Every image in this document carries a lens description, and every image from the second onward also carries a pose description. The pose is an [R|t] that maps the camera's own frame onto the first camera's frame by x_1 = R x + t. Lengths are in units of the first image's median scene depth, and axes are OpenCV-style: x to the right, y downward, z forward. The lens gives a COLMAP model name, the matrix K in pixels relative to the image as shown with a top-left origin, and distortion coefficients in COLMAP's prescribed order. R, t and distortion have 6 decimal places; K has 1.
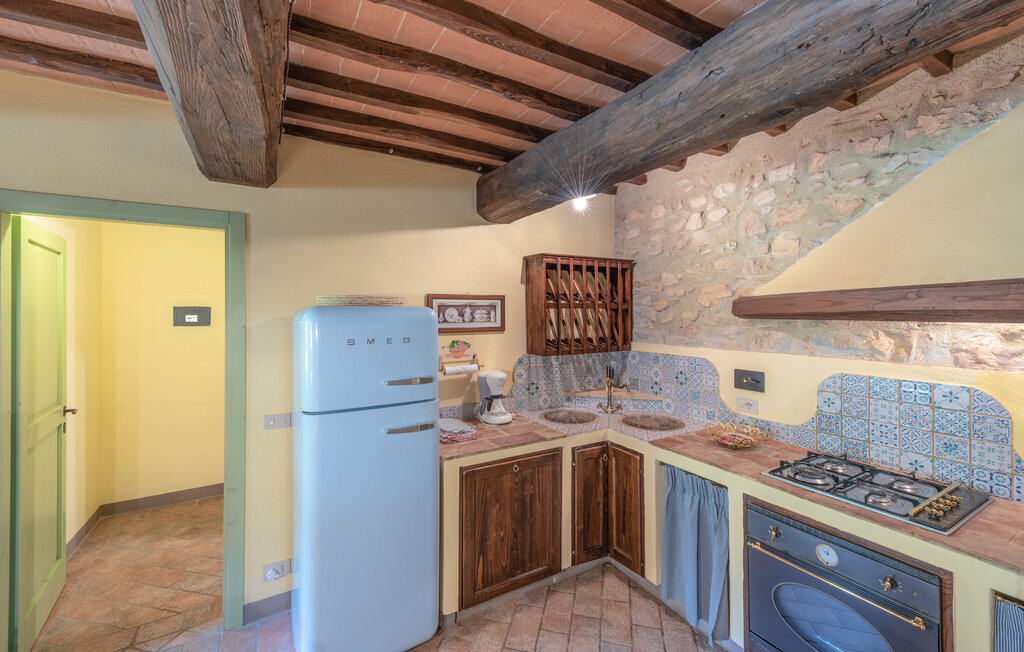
lens RADIAL K [[394.6, 0, 511.7], [0, 394.6, 312.5], [0, 0, 1]] dist [0.000730, -0.000246]
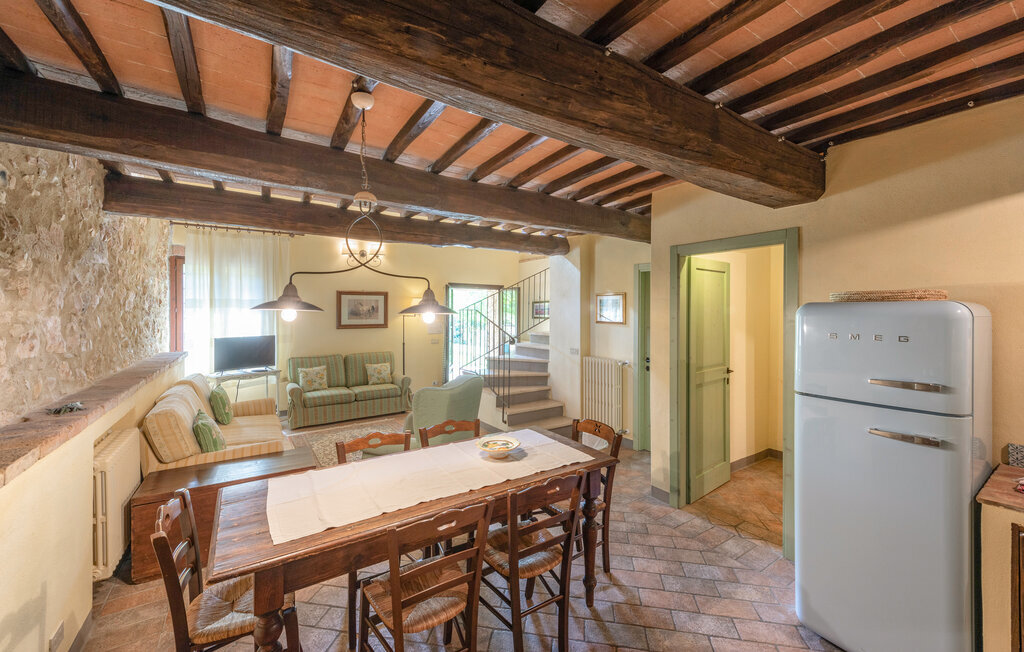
lens RADIAL K [[394.6, 0, 511.7], [0, 394.6, 312.5], [0, 0, 1]] dist [0.000730, -0.000246]
pose [[0.059622, 0.008169, -0.998188, 0.517314], [-0.000327, 0.999967, 0.008164, 0.002601], [0.998221, -0.000160, 0.059623, 0.044301]]
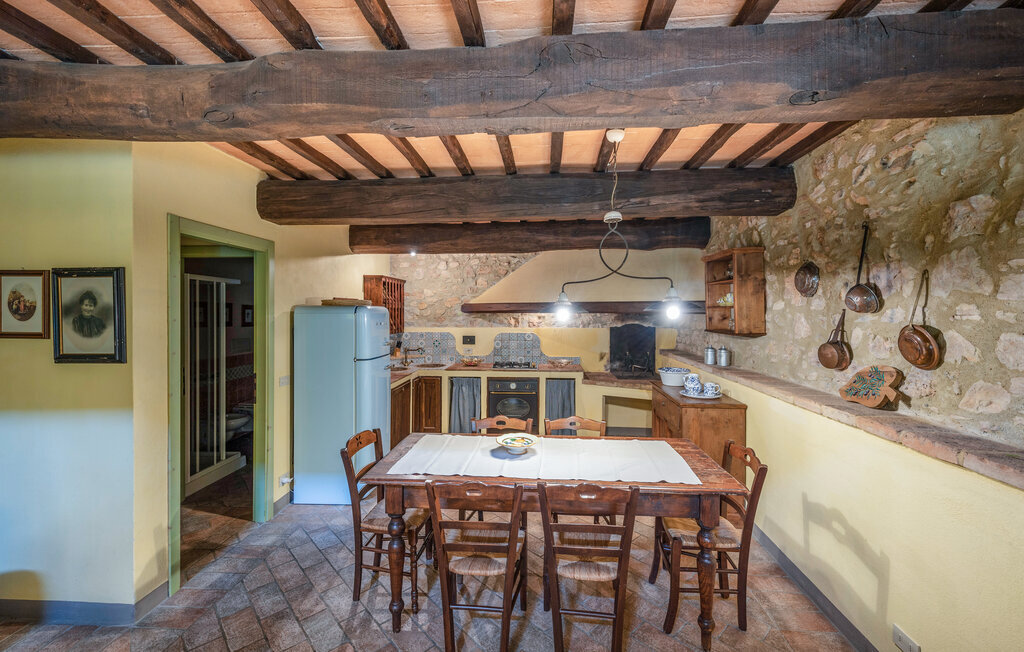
lens RADIAL K [[394.6, 0, 511.7], [0, 394.6, 312.5], [0, 0, 1]] dist [0.000730, -0.000246]
pose [[0.559662, -0.002330, 0.828718, -1.194149], [-0.002572, 0.999986, 0.004549, 0.001024], [-0.828717, -0.004677, 0.559648, -0.504722]]
